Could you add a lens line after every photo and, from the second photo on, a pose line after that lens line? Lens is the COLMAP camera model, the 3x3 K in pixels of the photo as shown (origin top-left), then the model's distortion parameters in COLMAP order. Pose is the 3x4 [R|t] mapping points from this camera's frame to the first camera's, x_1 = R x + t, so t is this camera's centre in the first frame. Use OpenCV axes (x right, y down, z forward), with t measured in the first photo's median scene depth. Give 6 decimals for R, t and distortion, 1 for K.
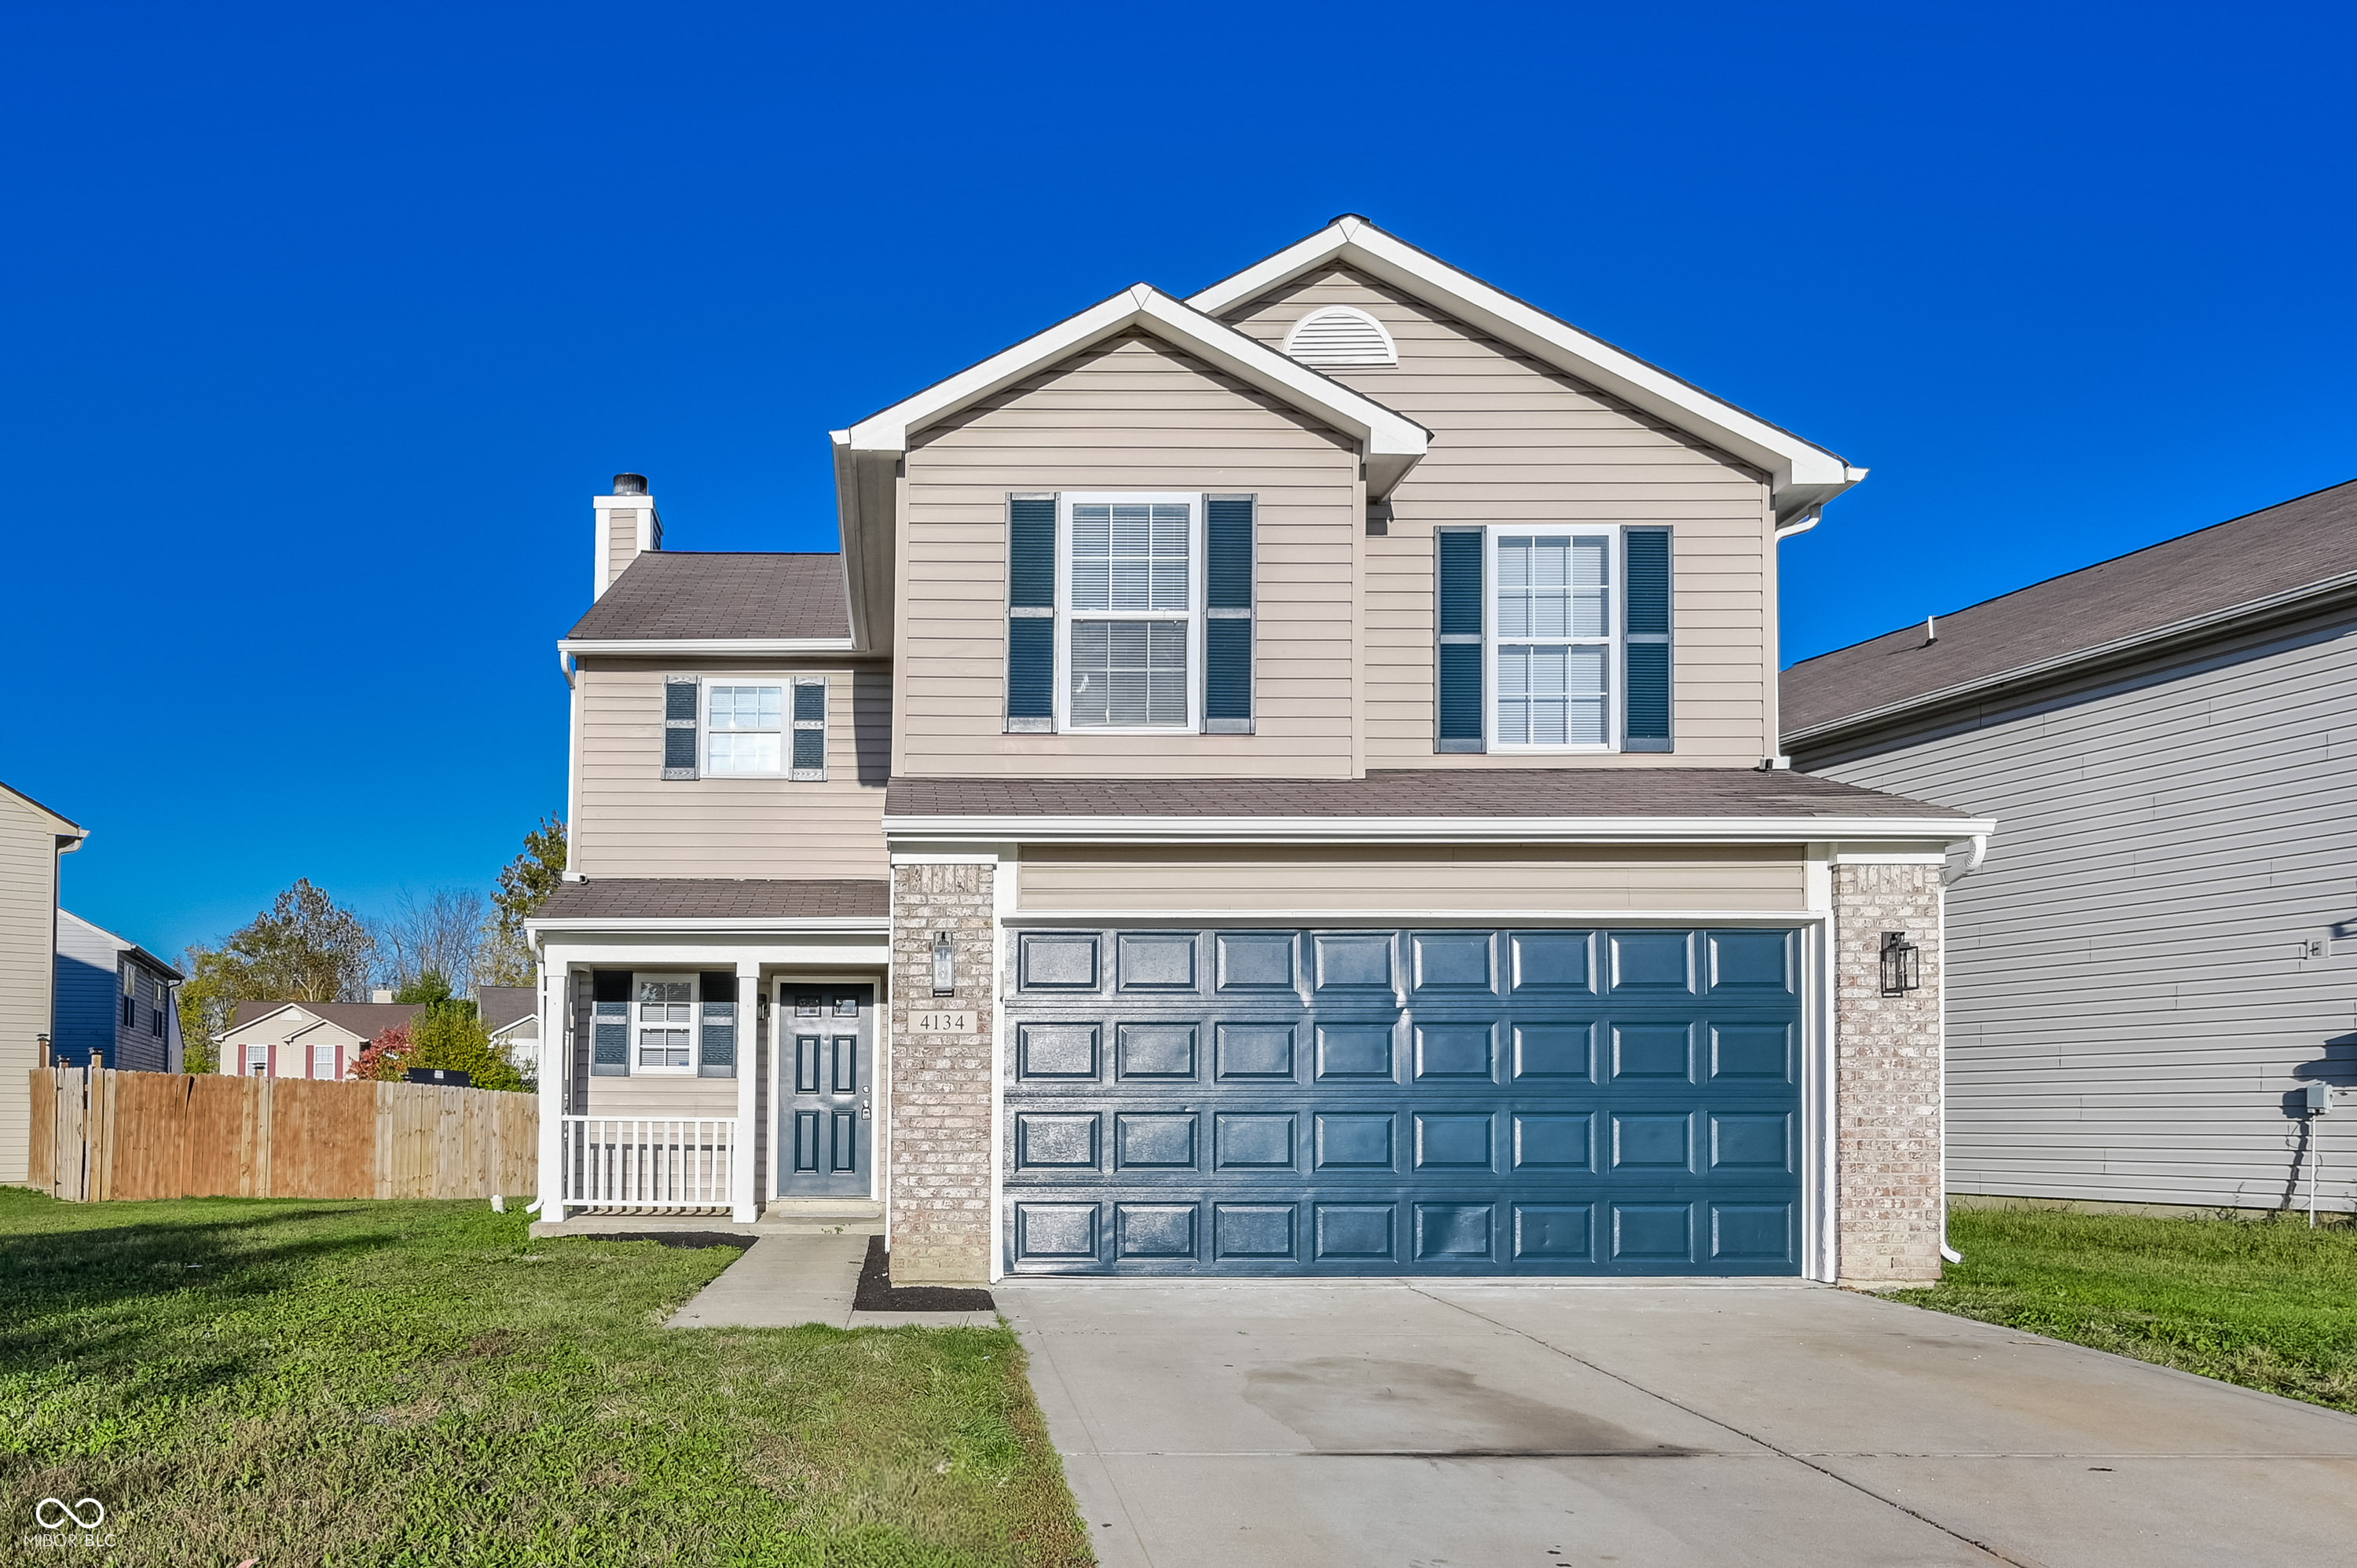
lens RADIAL K [[1105.1, 0, 1178.5], [0, 1105.1, 784.0], [0, 0, 1]] dist [0.001349, 0.000037]
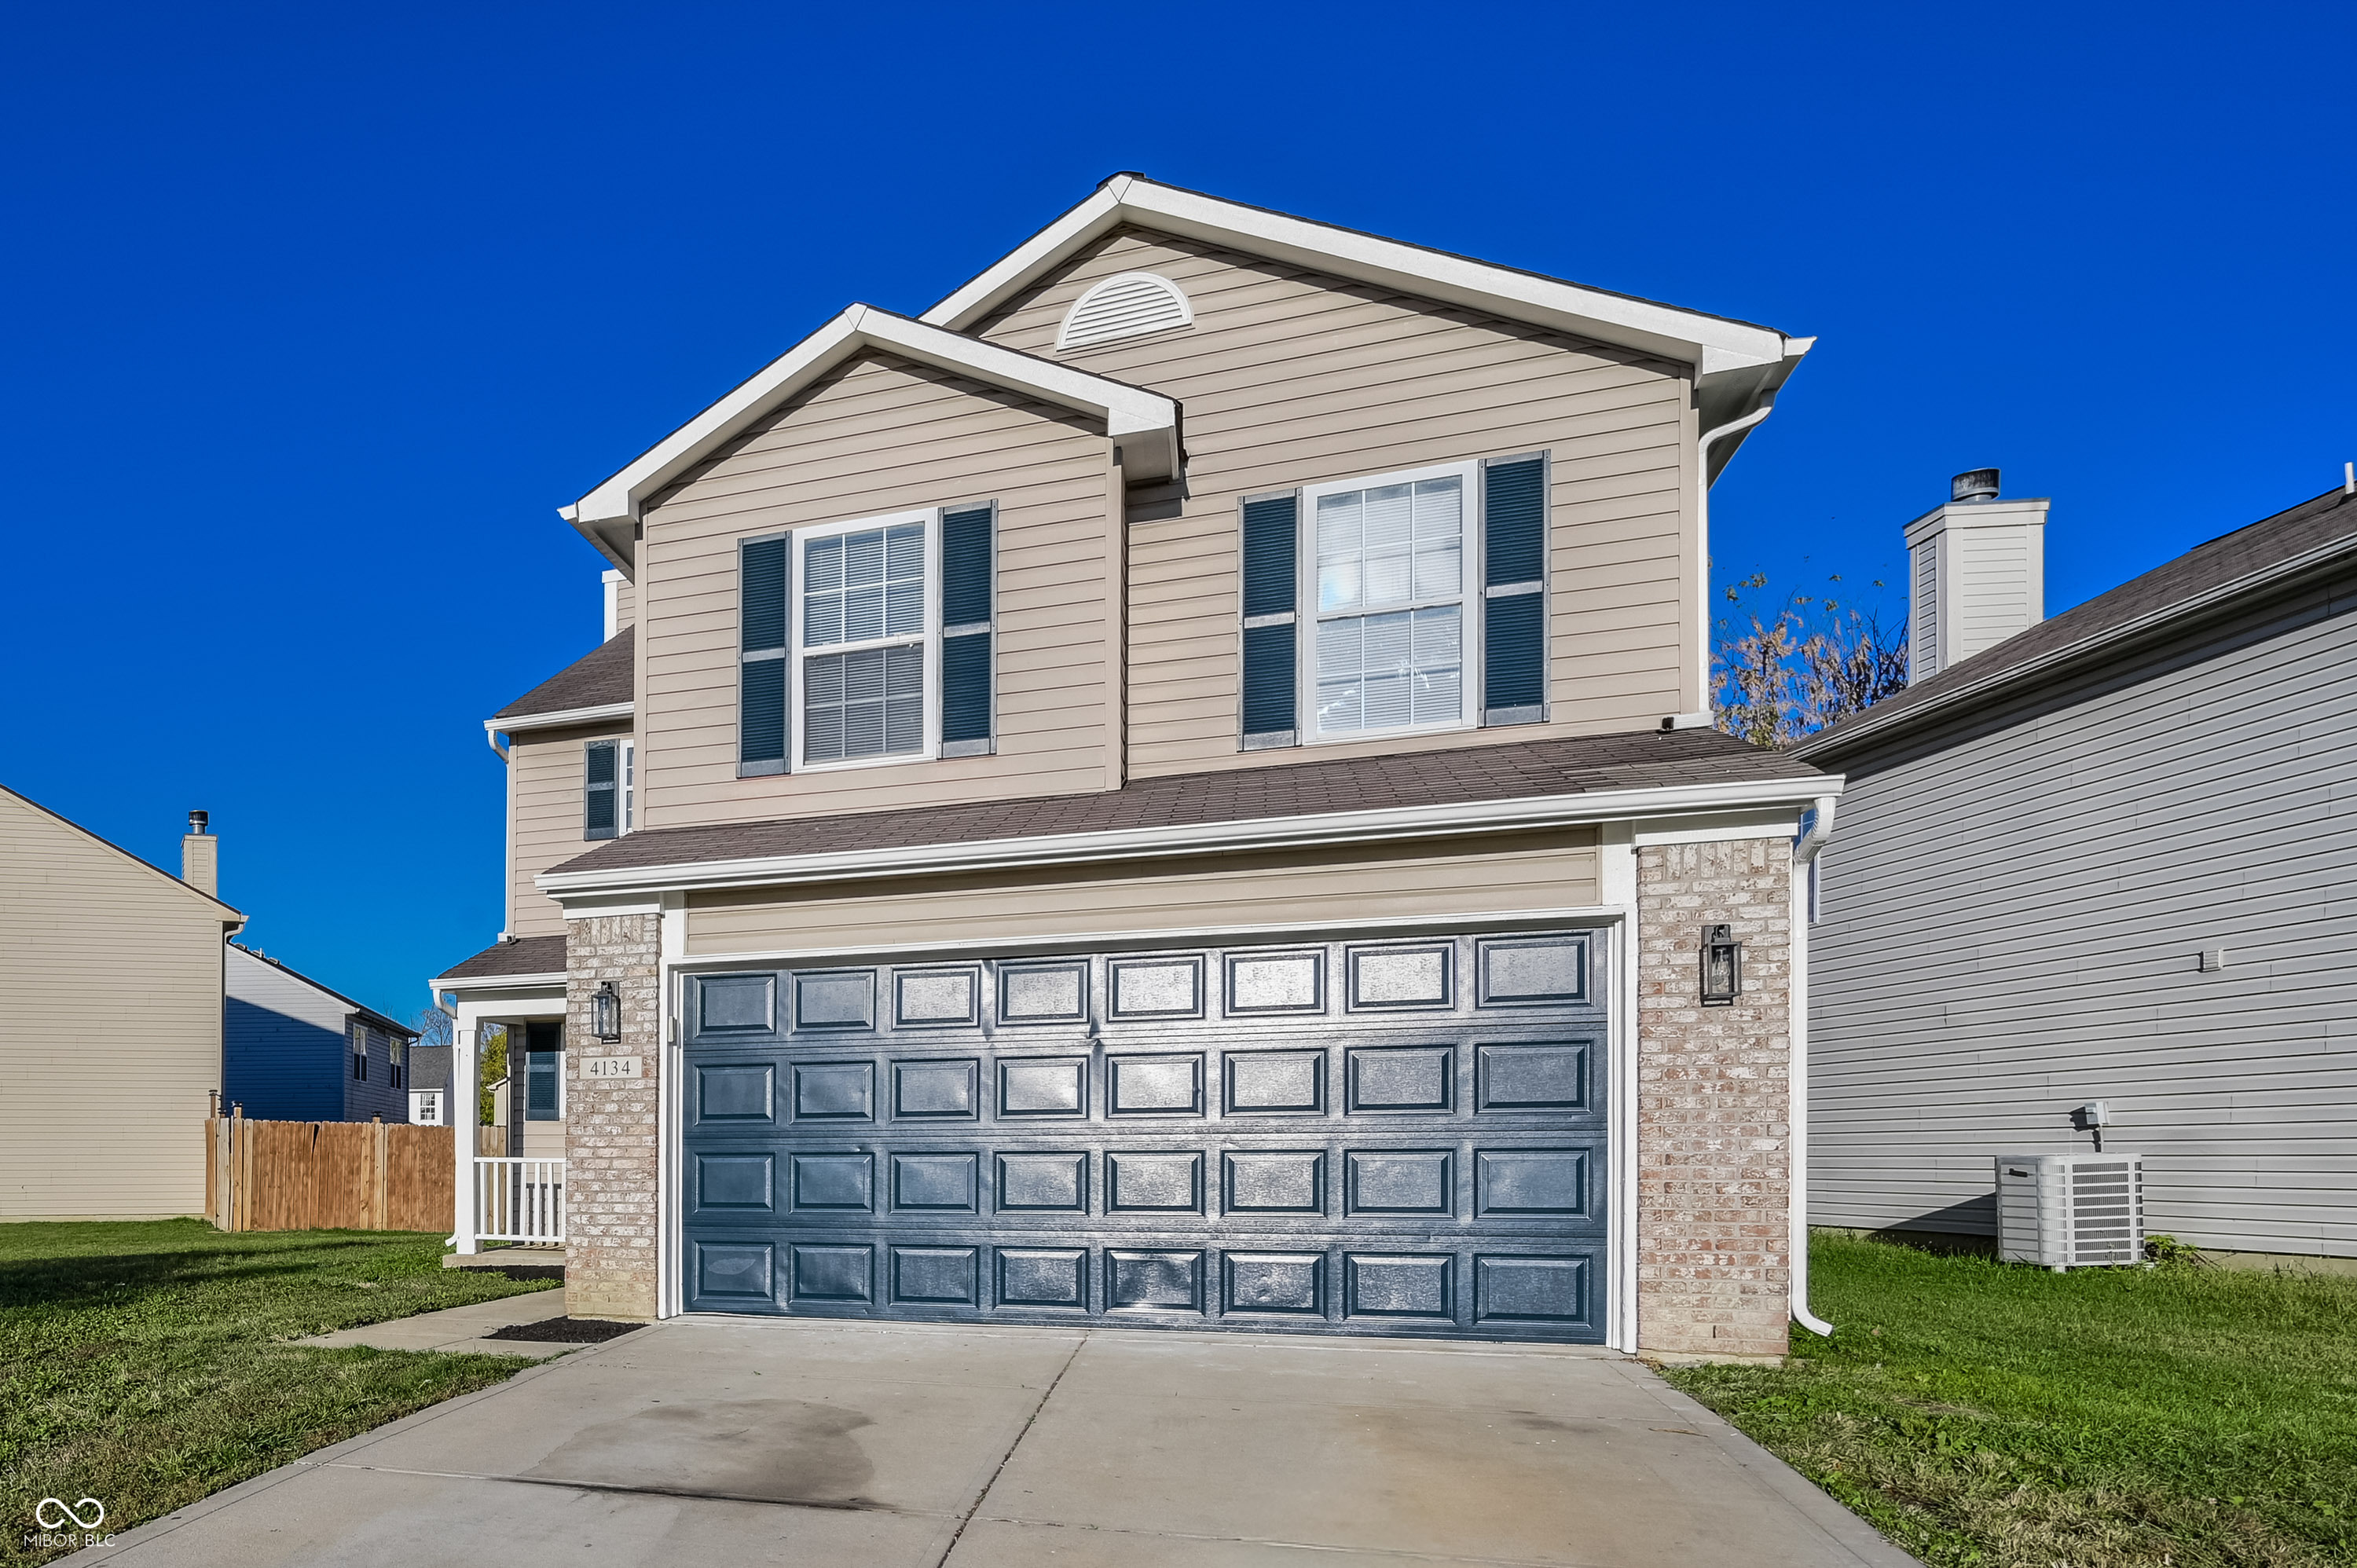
lens RADIAL K [[1176.5, 0, 949.9], [0, 1176.5, 807.6], [0, 0, 1]] dist [0.001495, -0.000237]
pose [[0.958069, -0.085596, -0.273454, 0.278782], [0.086983, 0.996185, -0.007072, 0.004330], [0.273016, -0.017010, 0.961859, 0.015119]]
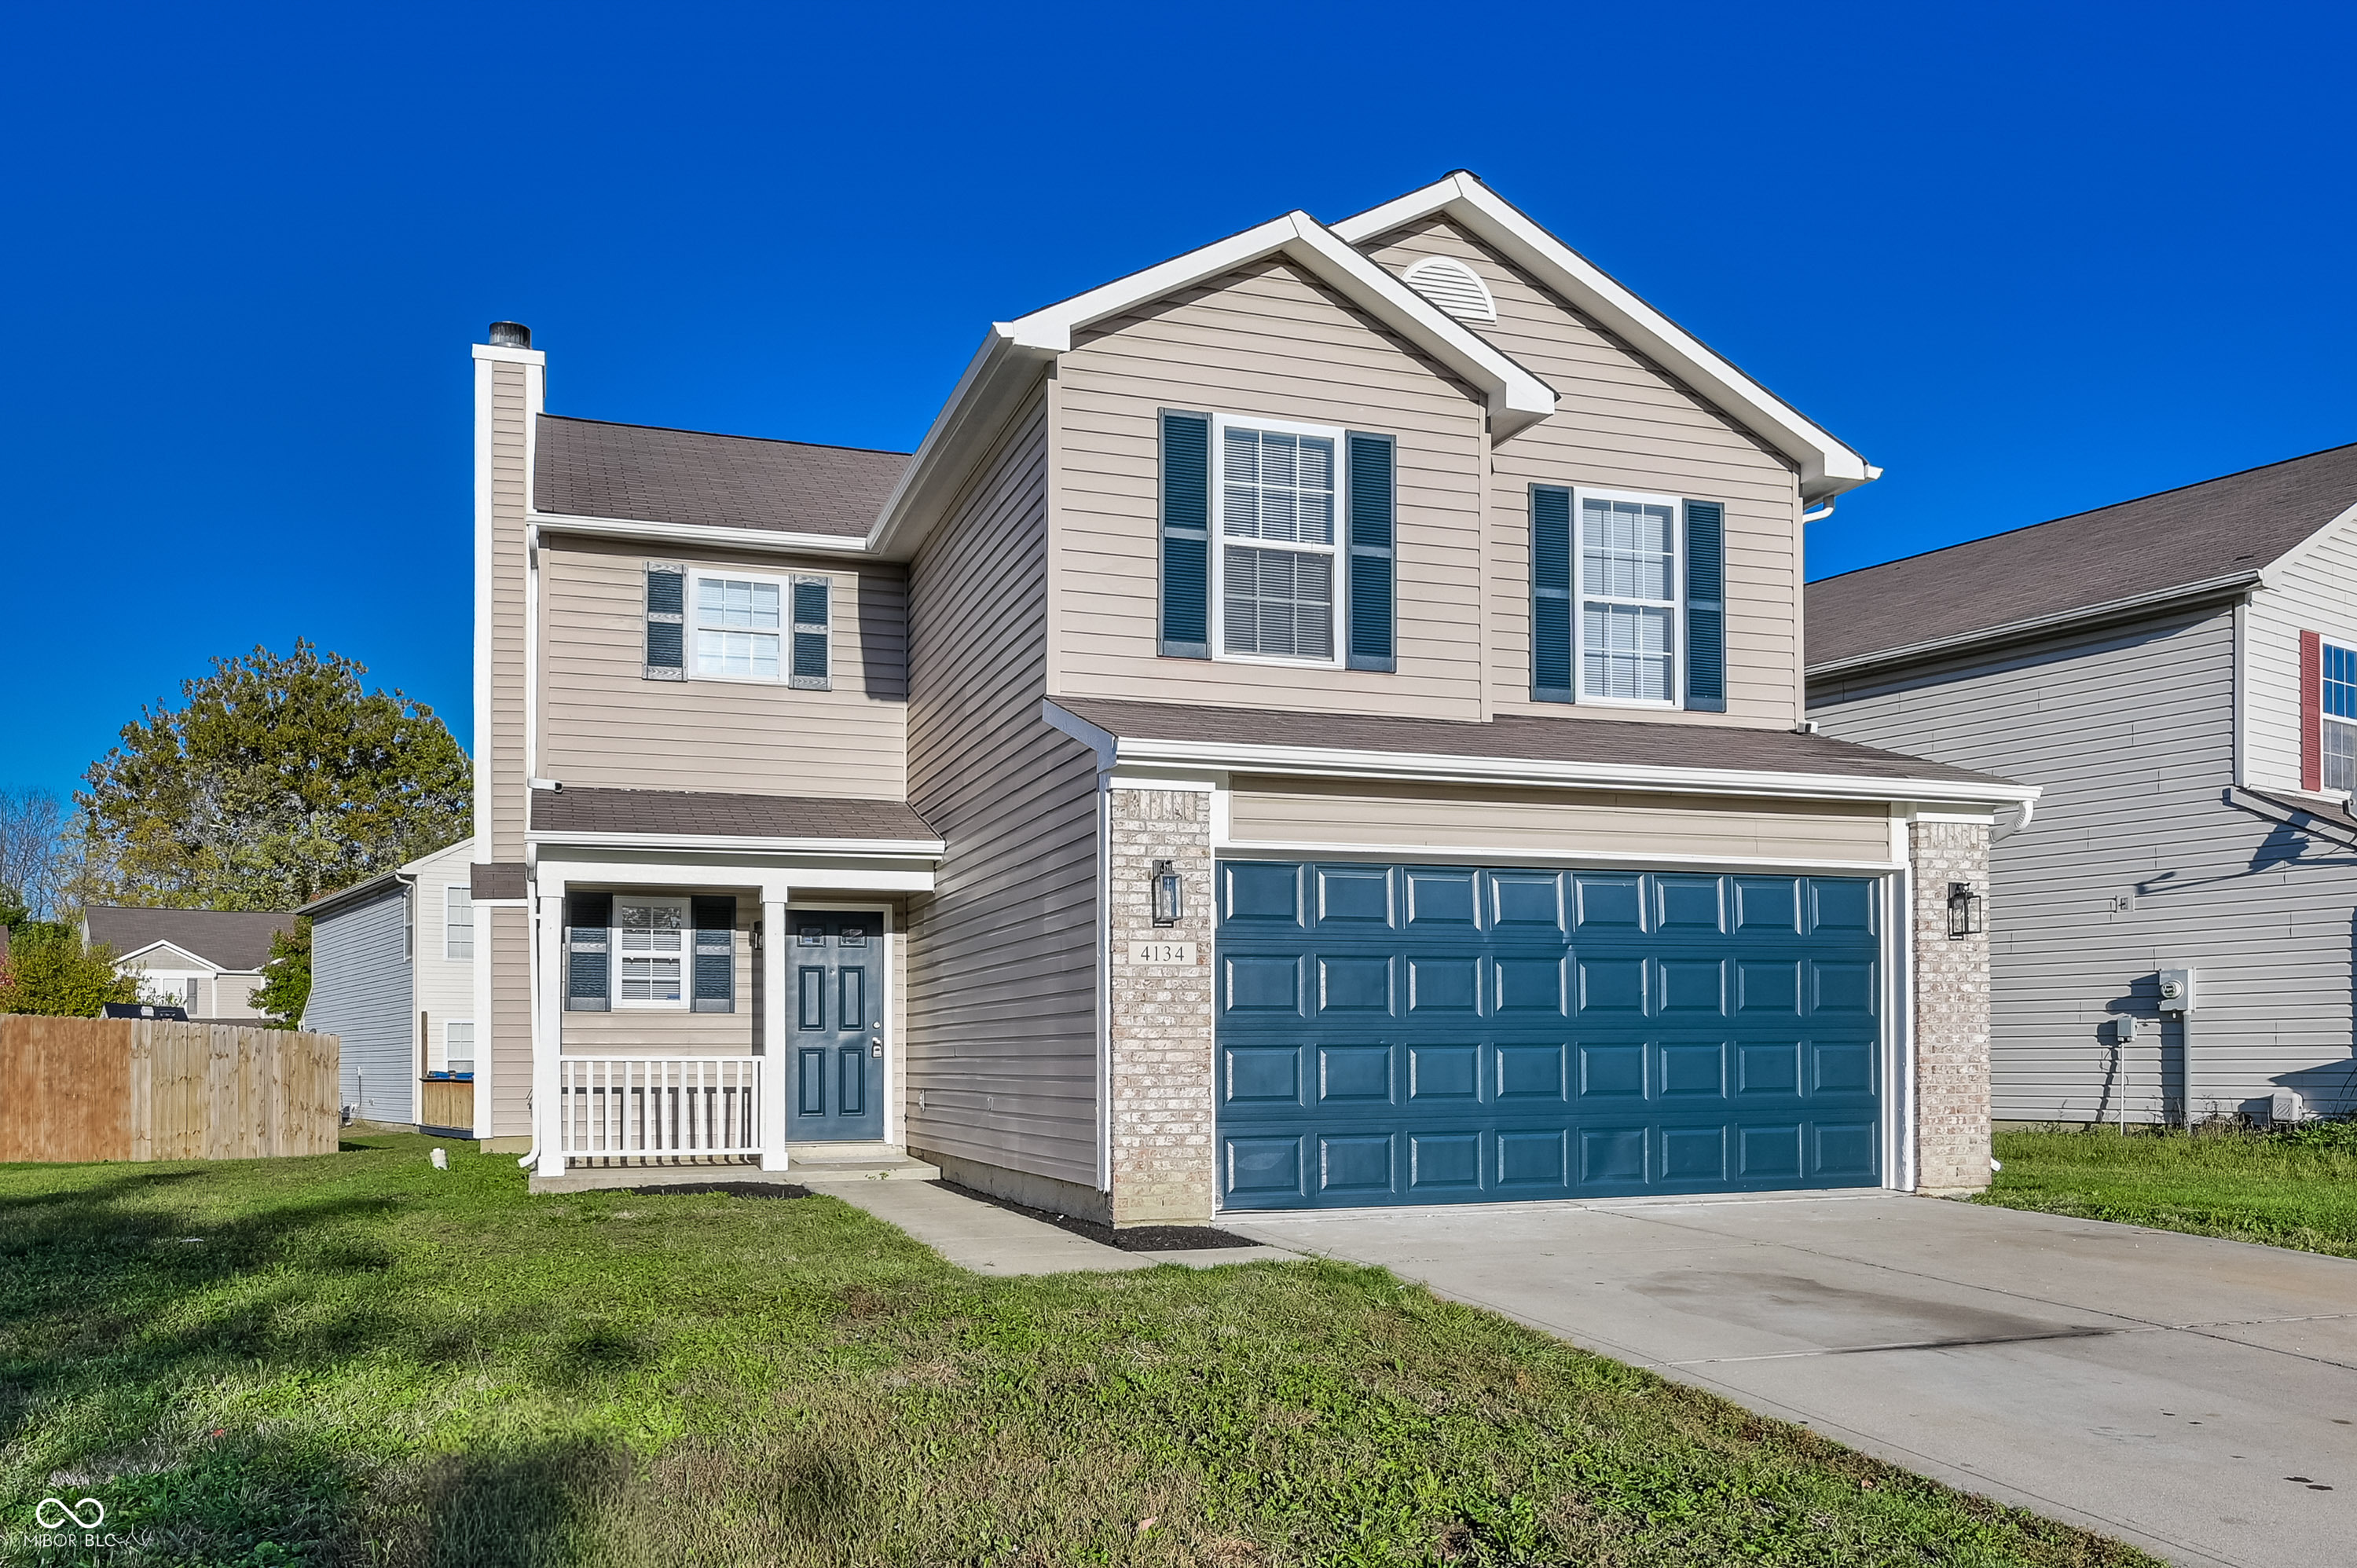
lens RADIAL K [[1117.4, 0, 1307.0], [0, 1117.4, 725.5], [0, 0, 1]] dist [0.000283, 0.000244]
pose [[0.976750, 0.052316, 0.207898, -0.202477], [-0.053806, 0.998550, 0.001515, 0.005347], [-0.207517, -0.012666, 0.978149, 0.012775]]
